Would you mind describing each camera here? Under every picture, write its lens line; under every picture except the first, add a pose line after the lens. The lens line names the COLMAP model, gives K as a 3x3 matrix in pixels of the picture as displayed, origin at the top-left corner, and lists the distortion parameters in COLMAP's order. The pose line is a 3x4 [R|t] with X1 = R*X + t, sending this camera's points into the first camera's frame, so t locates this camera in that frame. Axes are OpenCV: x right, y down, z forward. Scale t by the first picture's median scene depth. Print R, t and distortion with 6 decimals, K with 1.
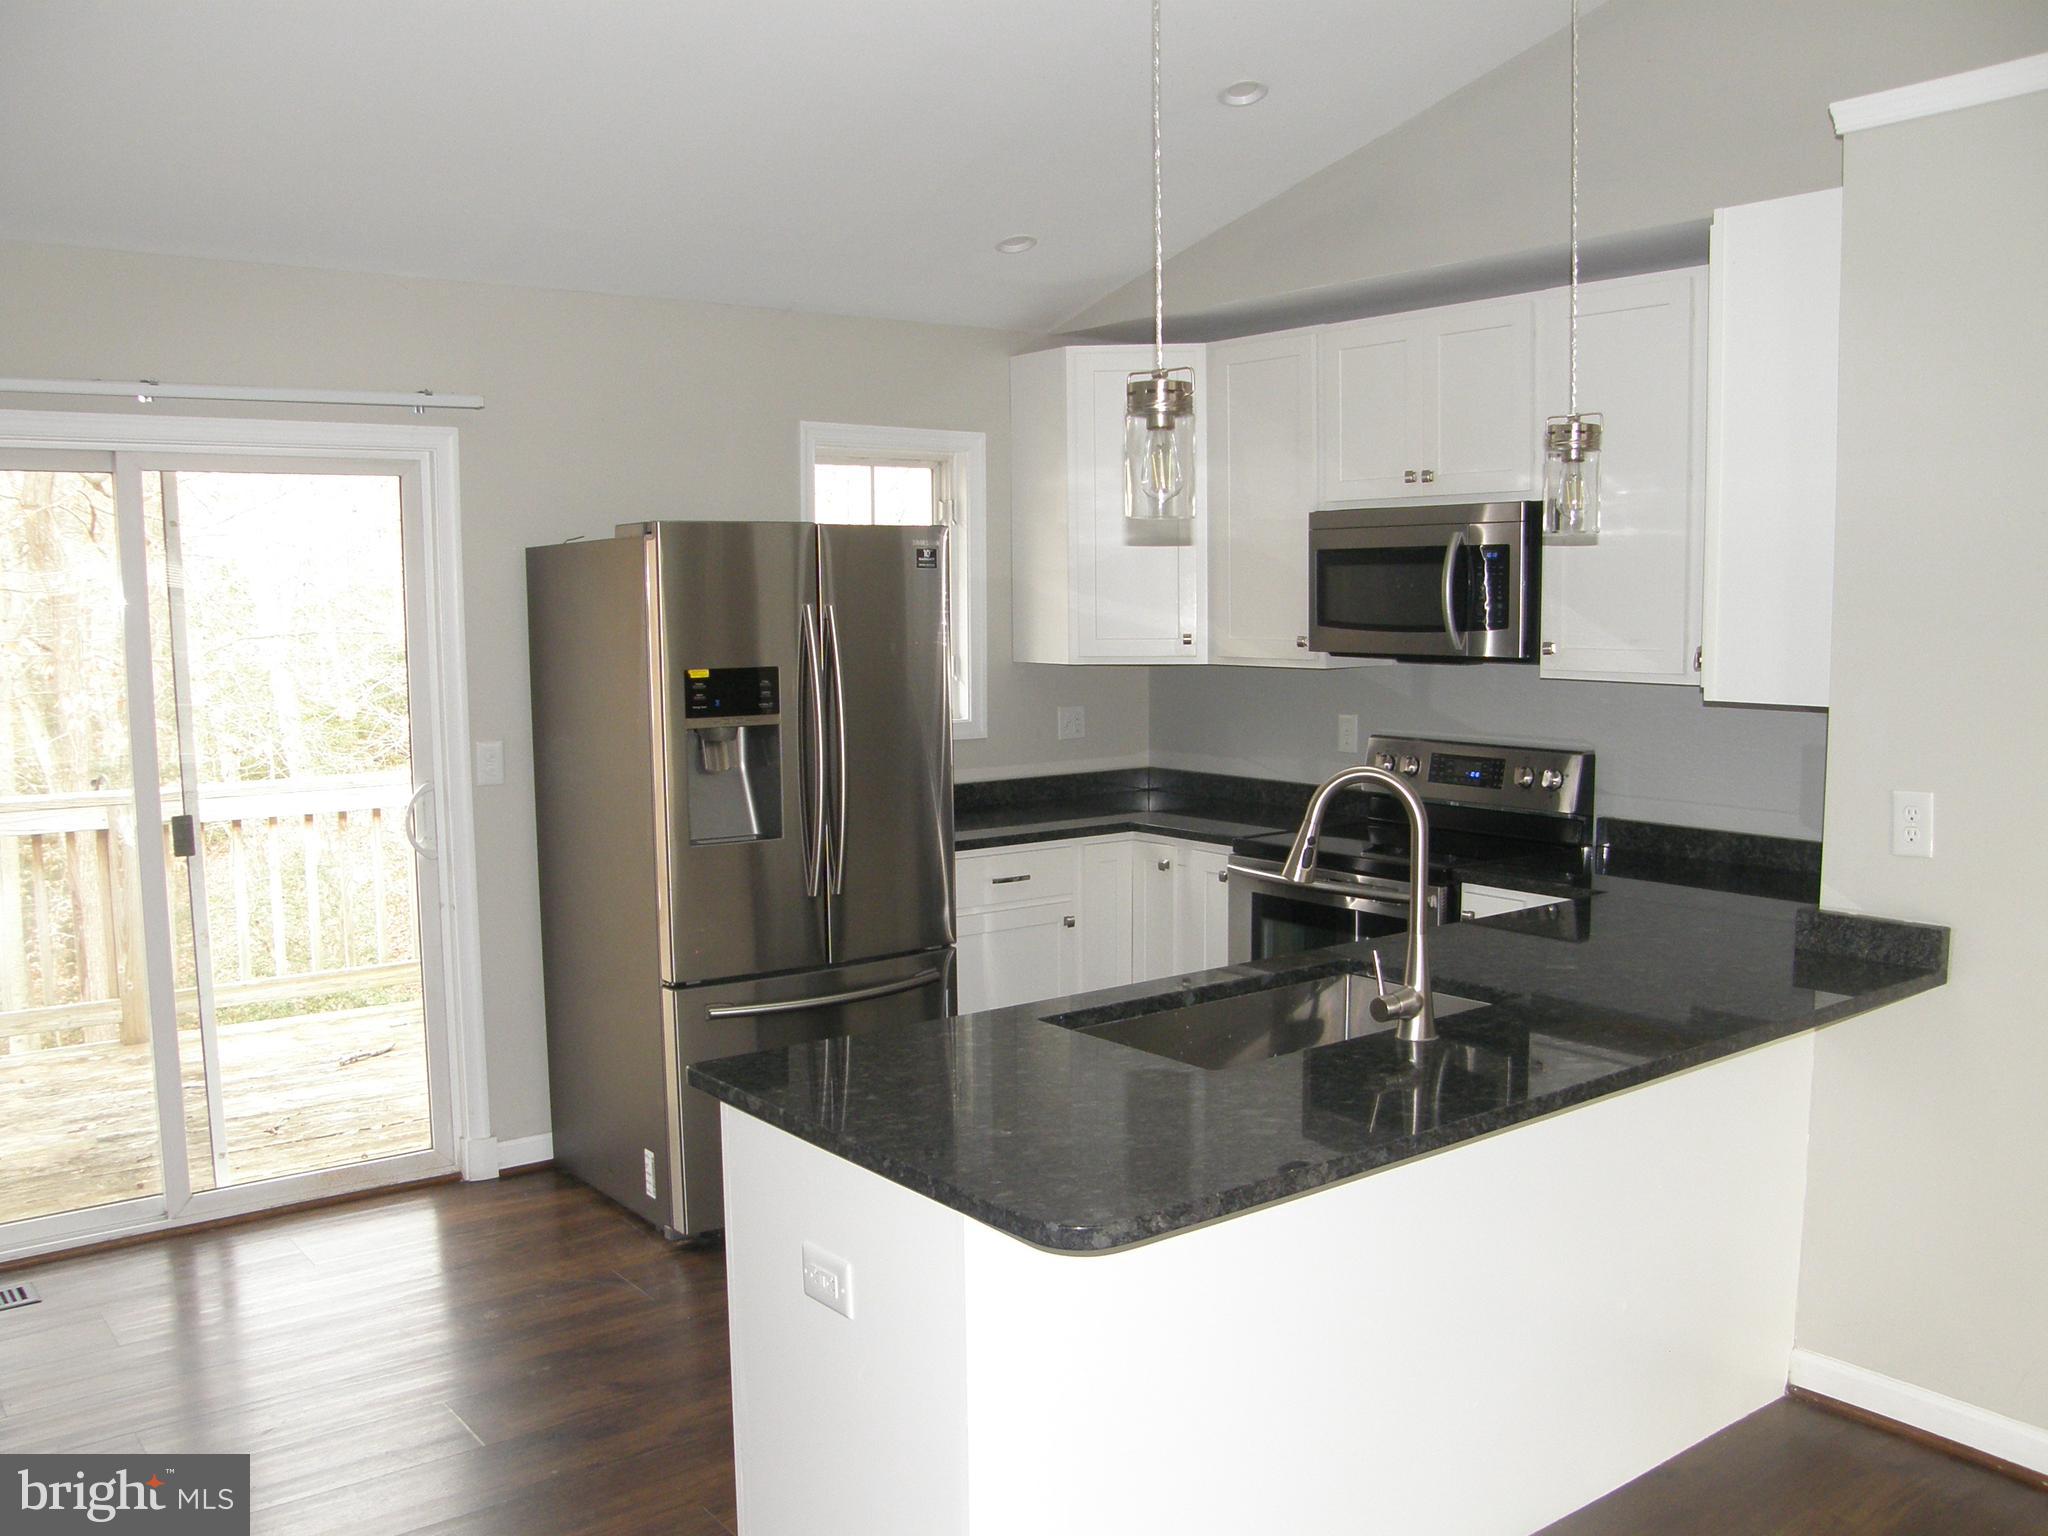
lens RADIAL K [[1730.1, 0, 1023.8], [0, 1730.1, 768.5], [0, 0, 1]] dist [0.084312, 0.006673]
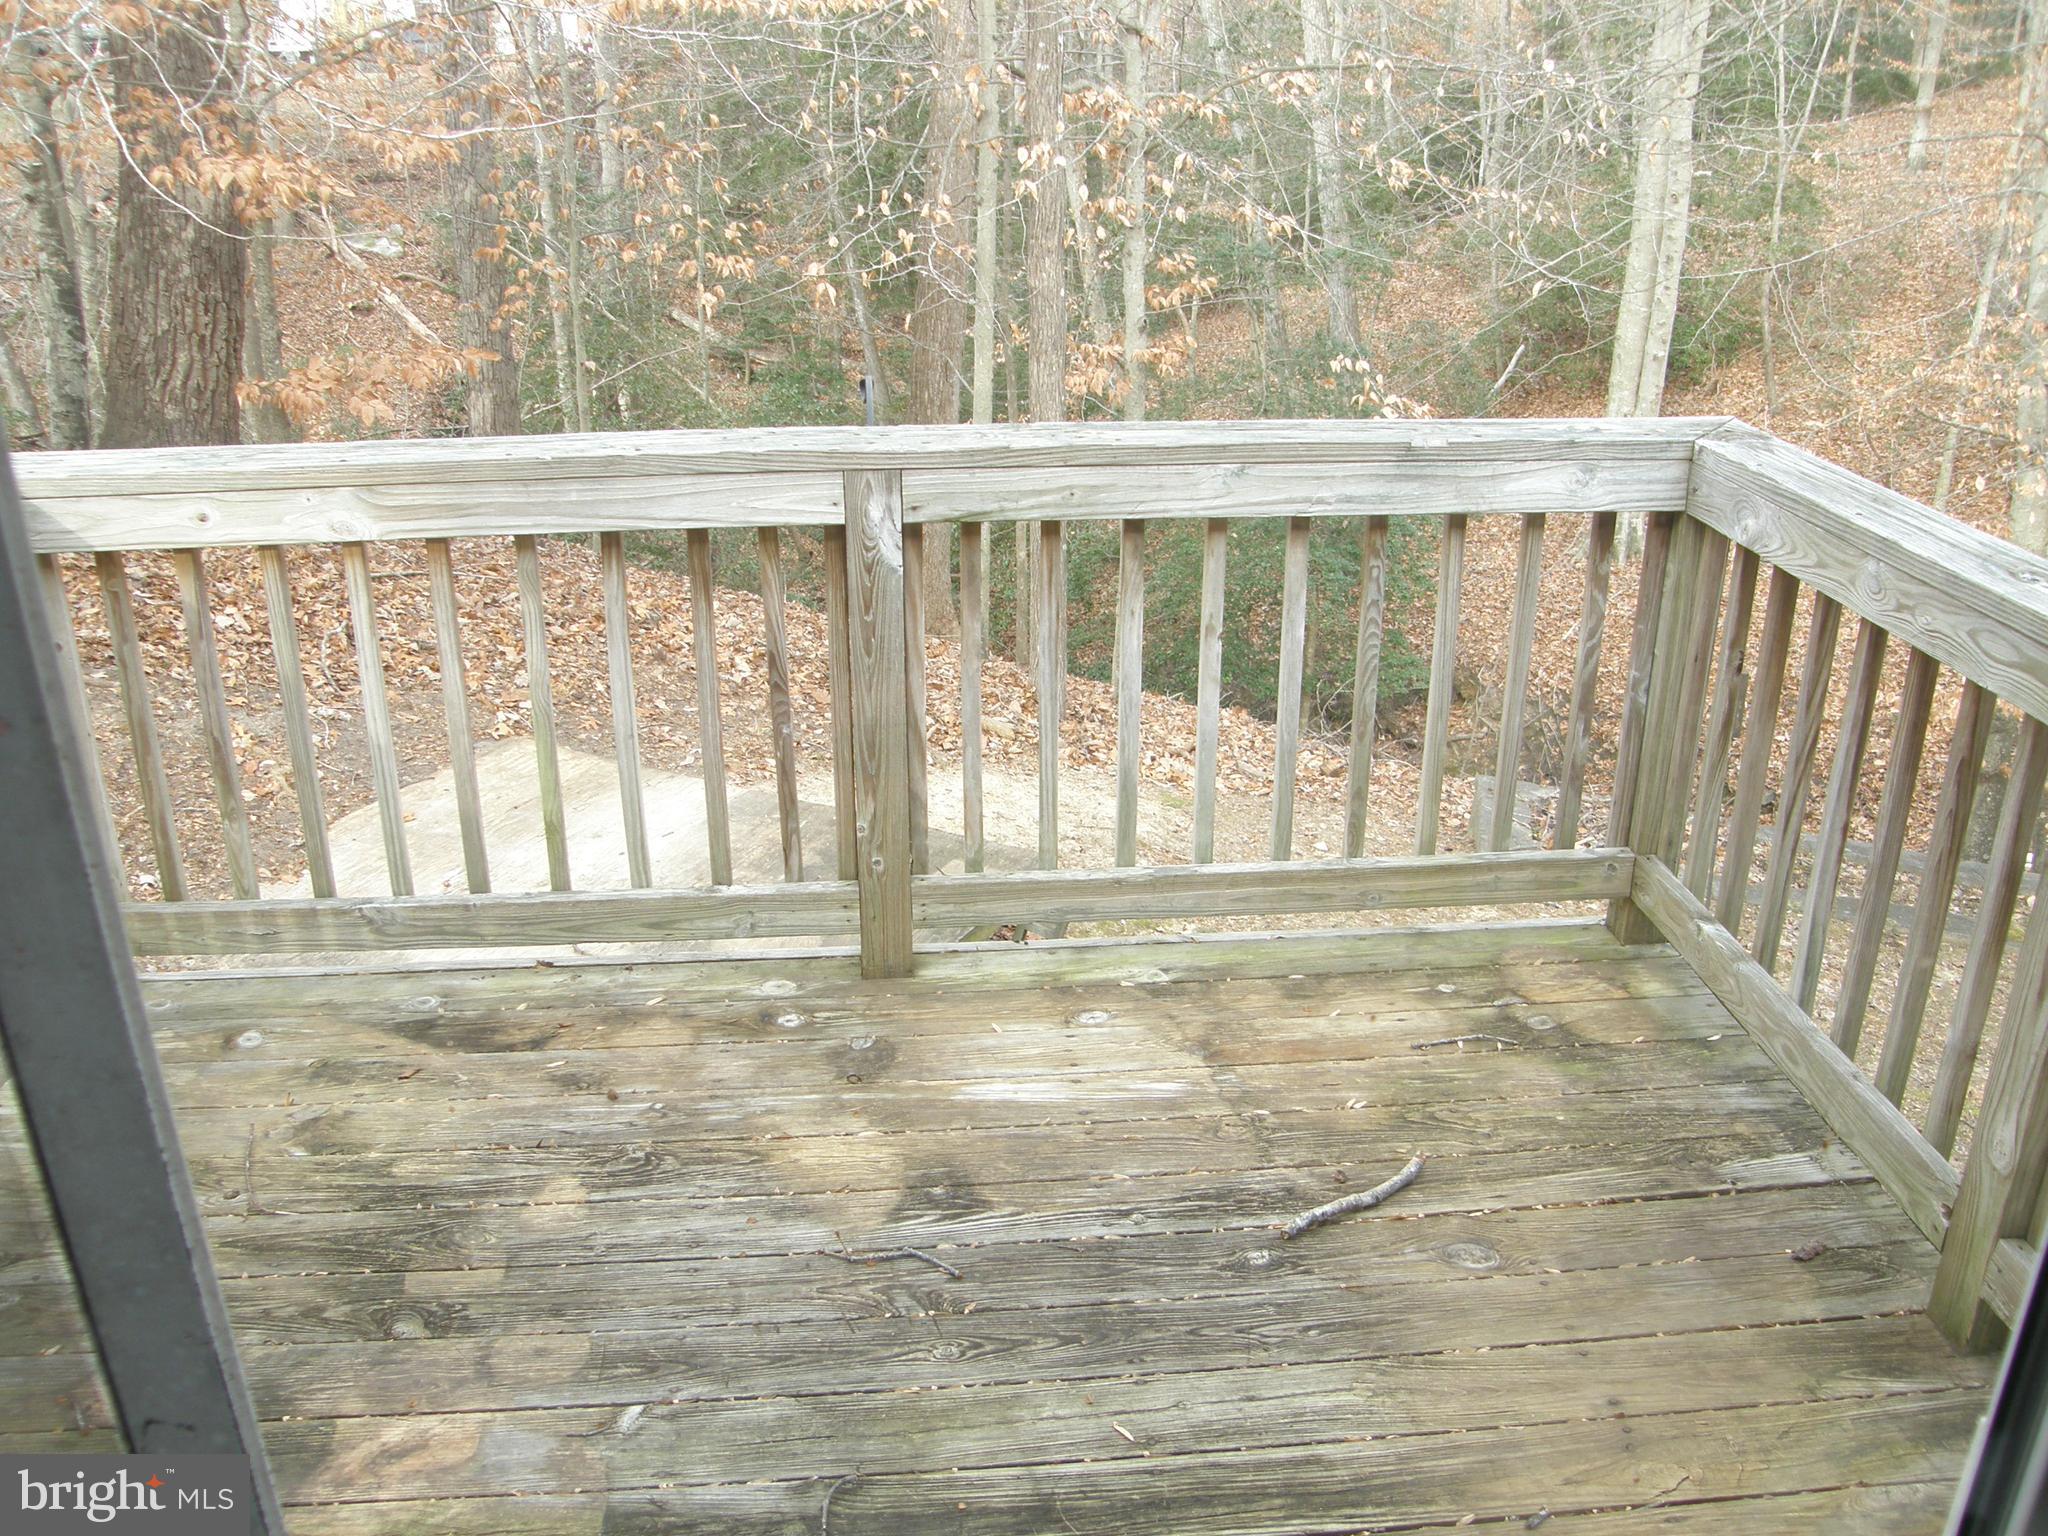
lens RADIAL K [[1730.1, 0, 1027.4], [0, 1730.1, 770.0], [0, 0, 1]] dist [0.084312, 0.006673]
pose [[0.845718, 0.230273, -0.481389, -0.260675], [-0.078712, 0.946066, 0.314267, -0.045451], [0.527793, -0.227890, 0.818230, 0.660090]]
